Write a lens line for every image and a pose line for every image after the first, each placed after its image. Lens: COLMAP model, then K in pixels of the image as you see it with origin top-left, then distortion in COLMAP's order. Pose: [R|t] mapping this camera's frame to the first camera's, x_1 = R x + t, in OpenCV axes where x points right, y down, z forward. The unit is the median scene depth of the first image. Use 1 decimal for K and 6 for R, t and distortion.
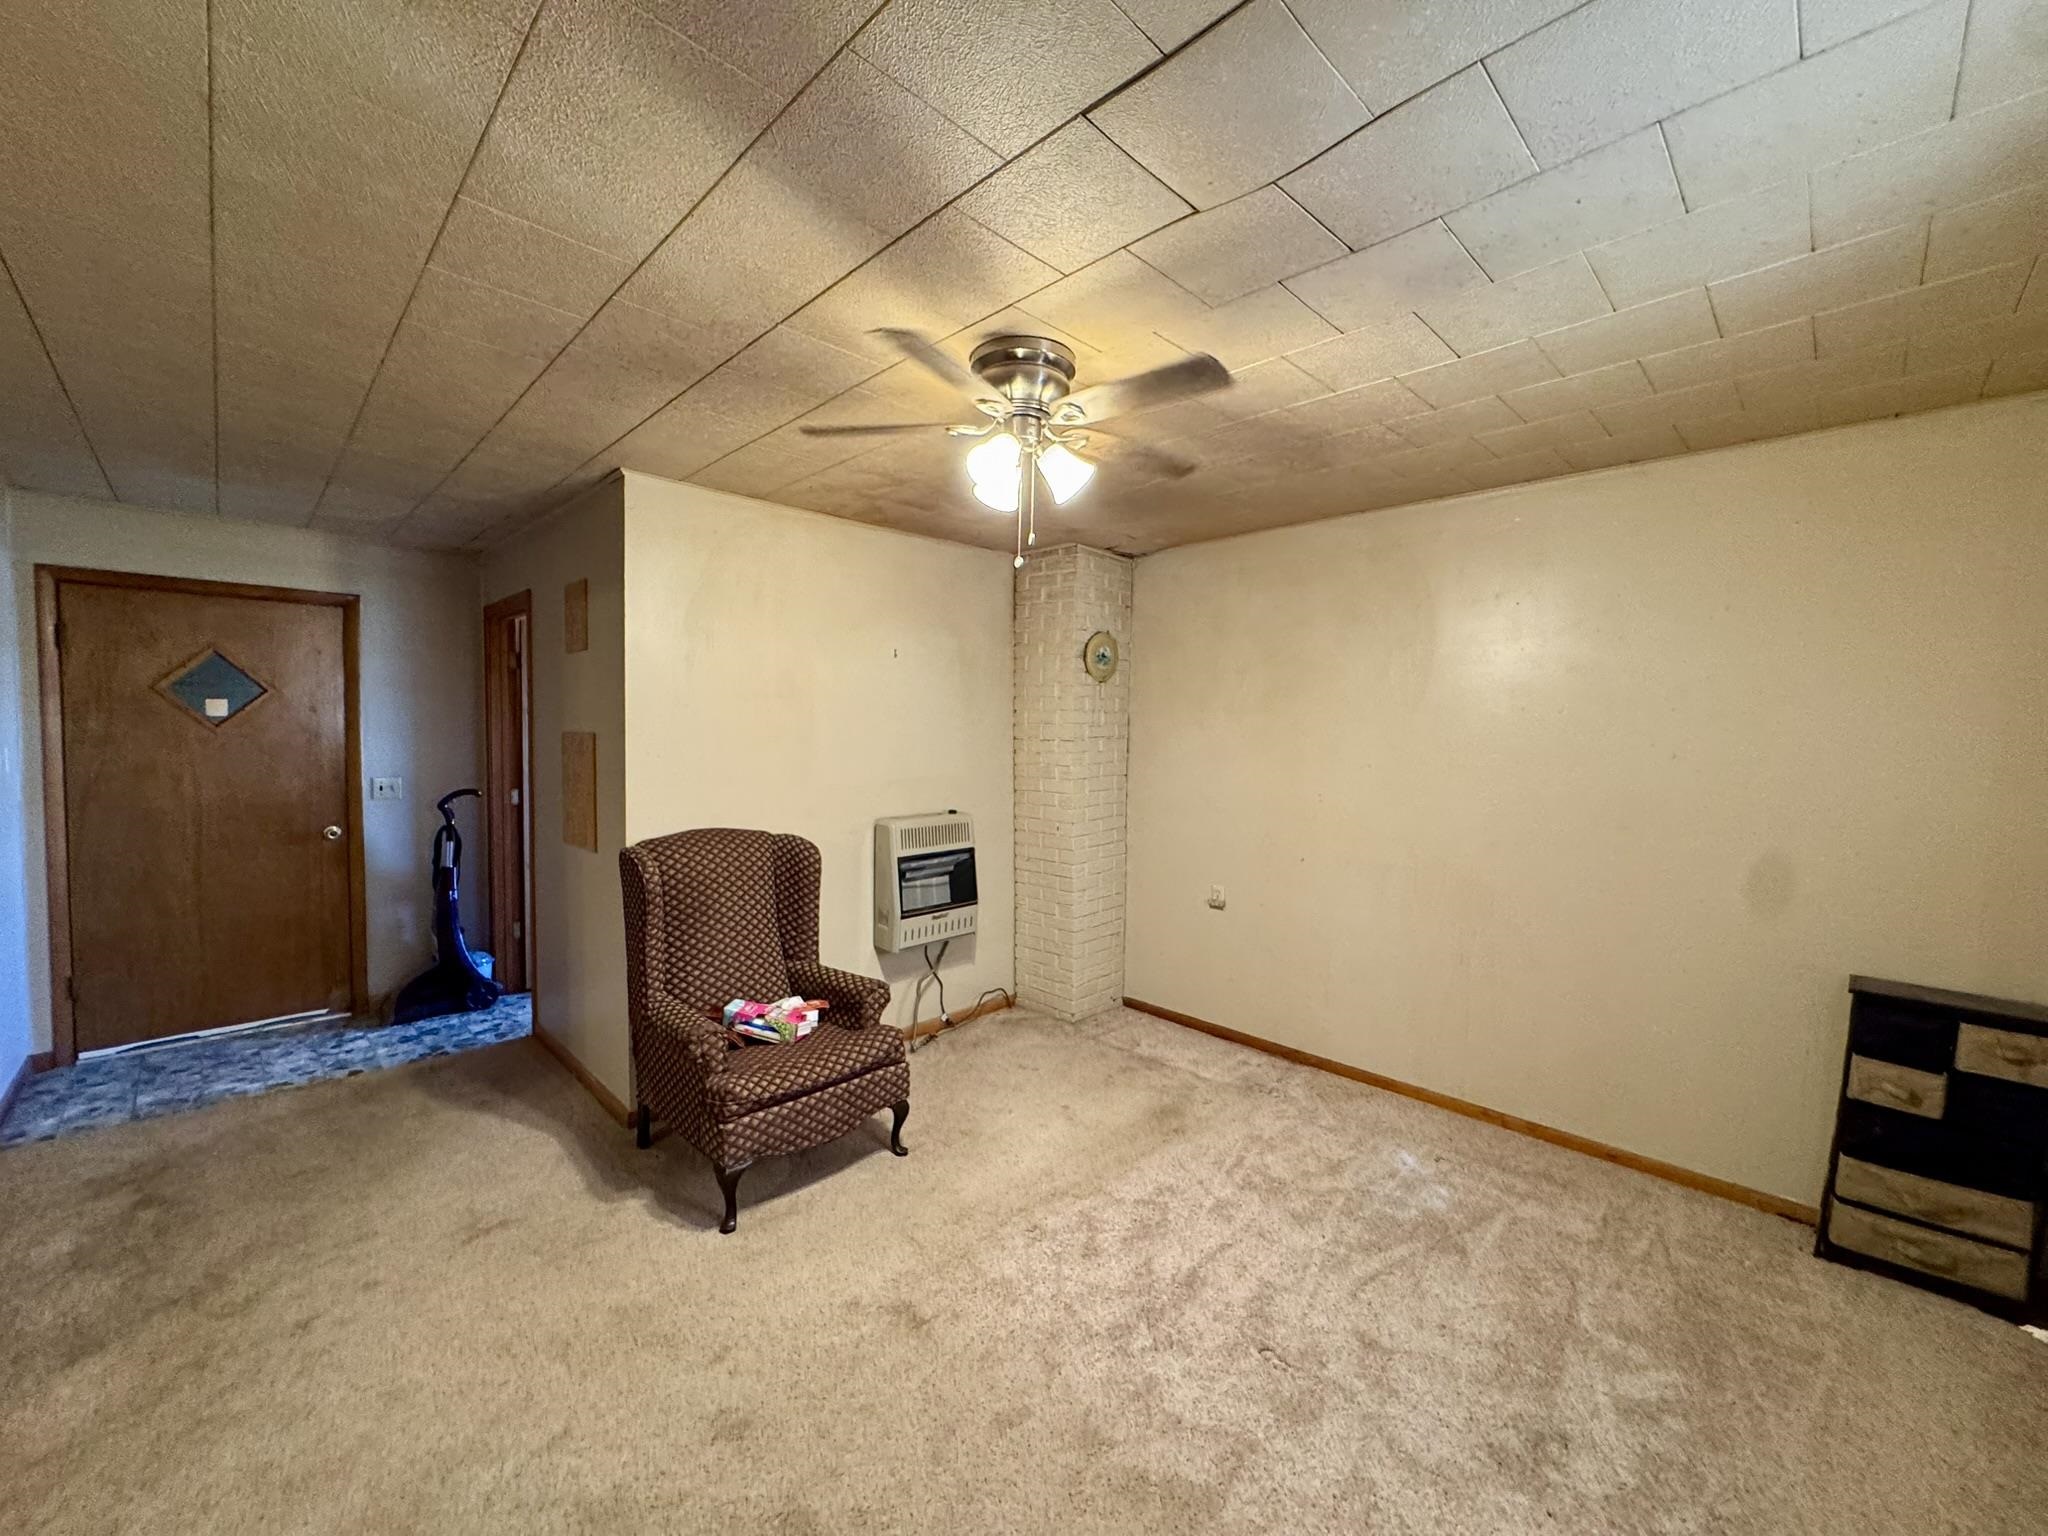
lens RADIAL K [[816.9, 0, 1031.5], [0, 816.9, 764.5], [0, 0, 1]] dist [-0.001135, -0.000183]
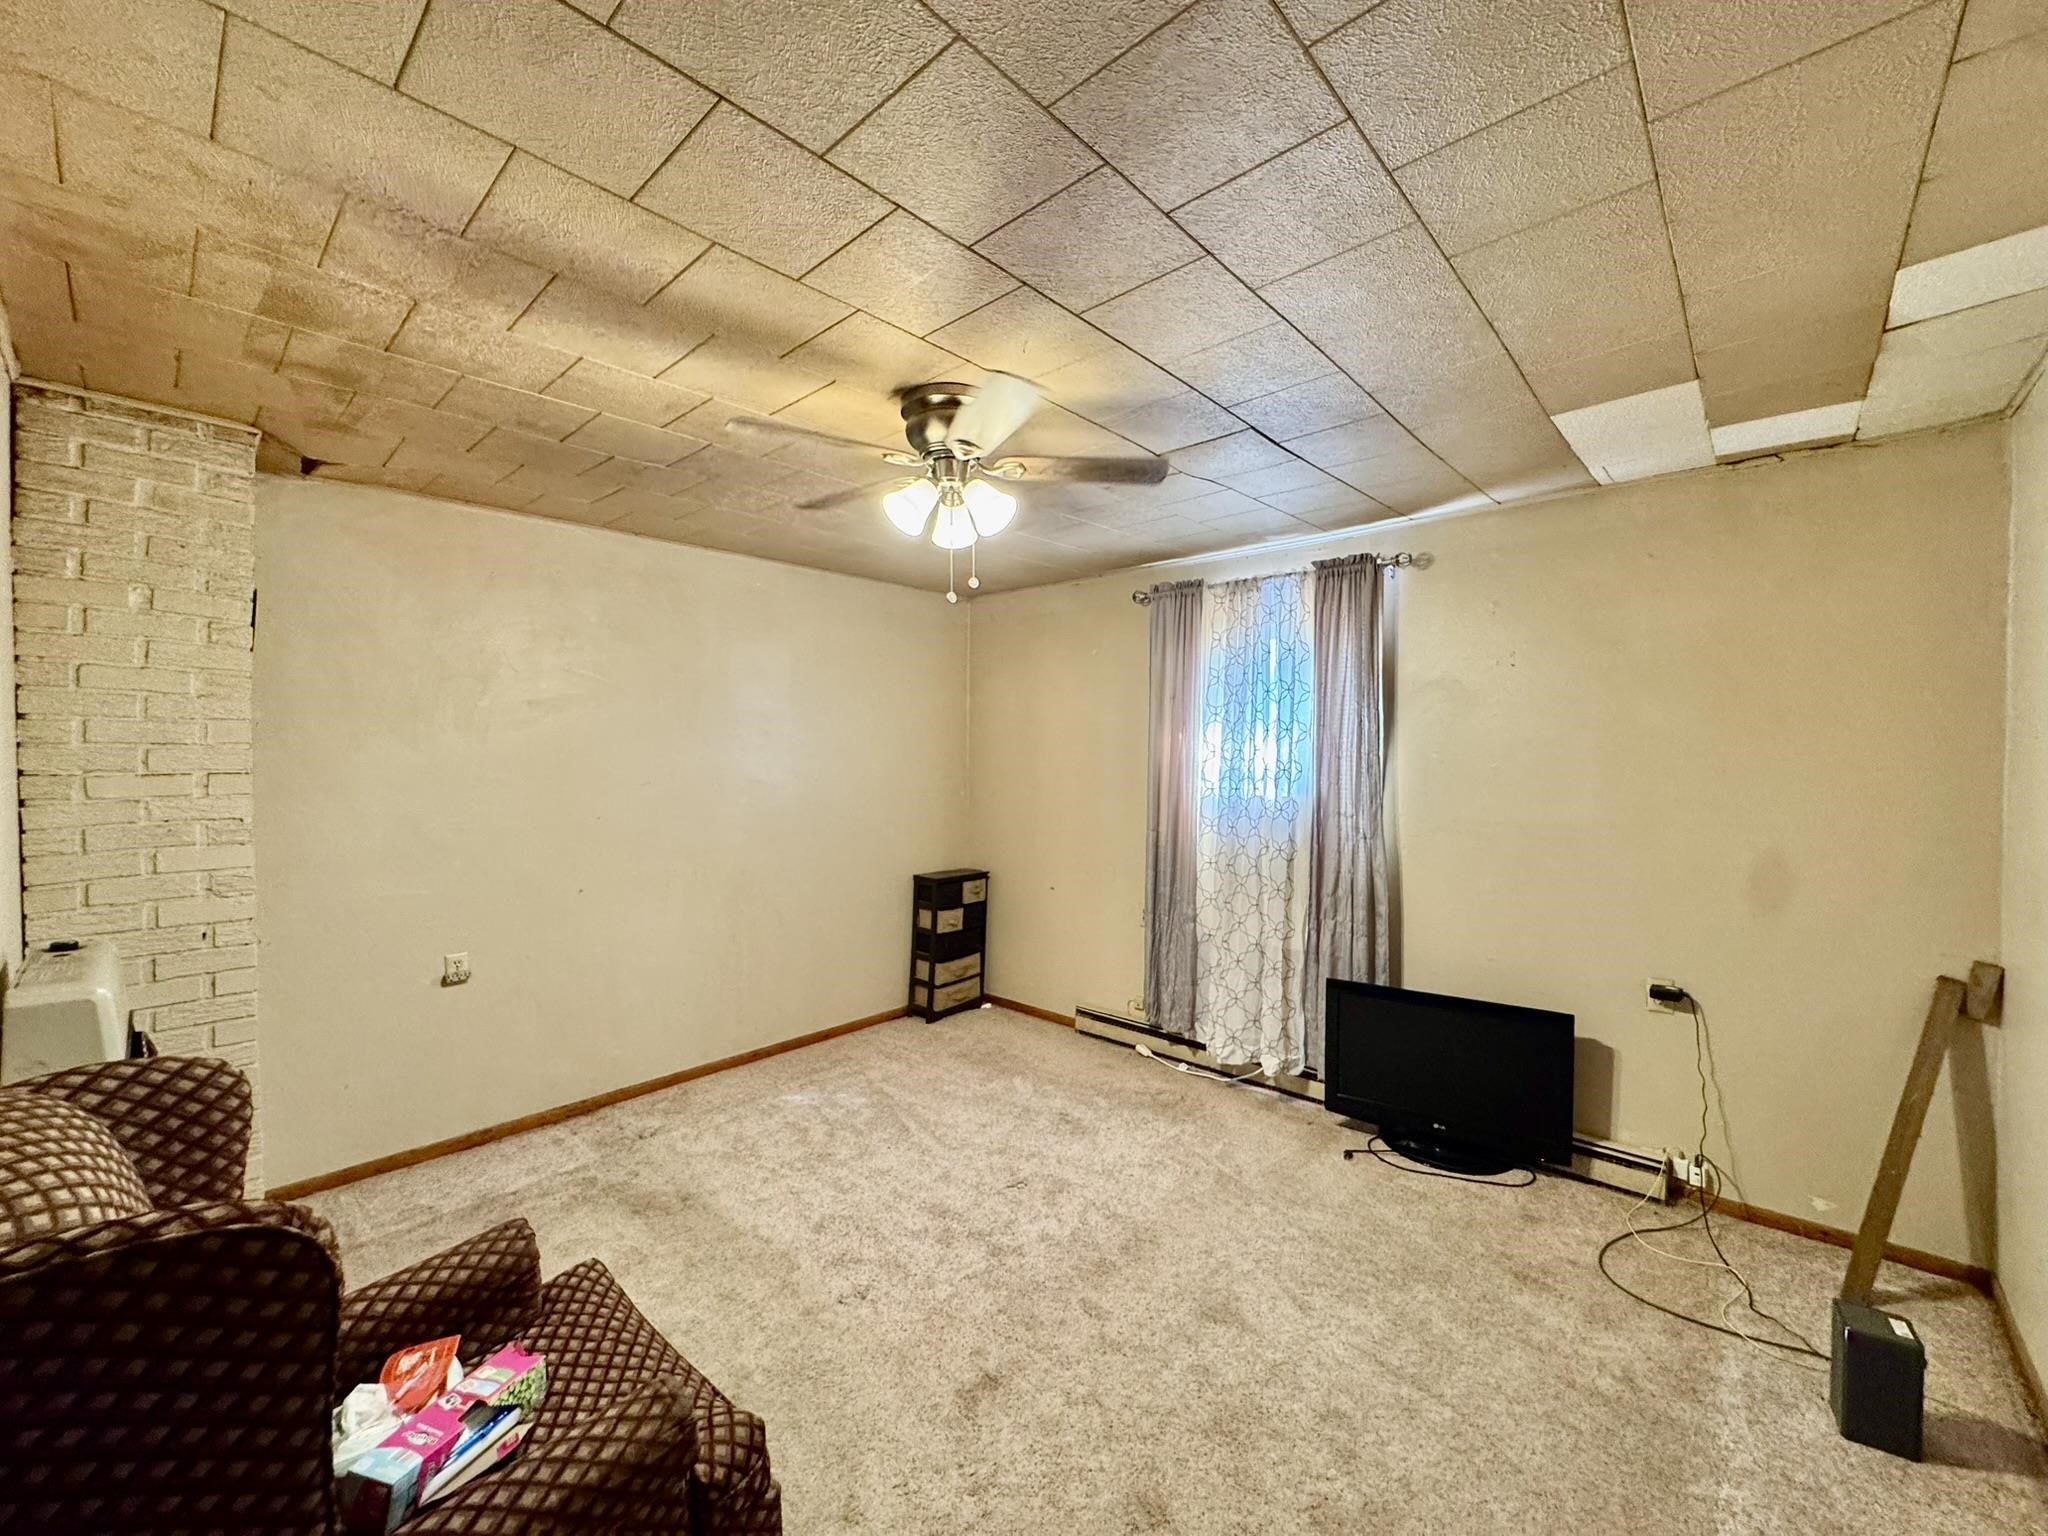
lens RADIAL K [[816.9, 0, 1030.9], [0, 816.9, 764.4], [0, 0, 1]] dist [-0.001135, -0.000183]
pose [[-0.046988, -0.039137, 0.998128, -0.798819], [0.034791, 0.998562, 0.040792, -0.059360], [-0.998289, 0.036643, -0.045559, 0.715647]]
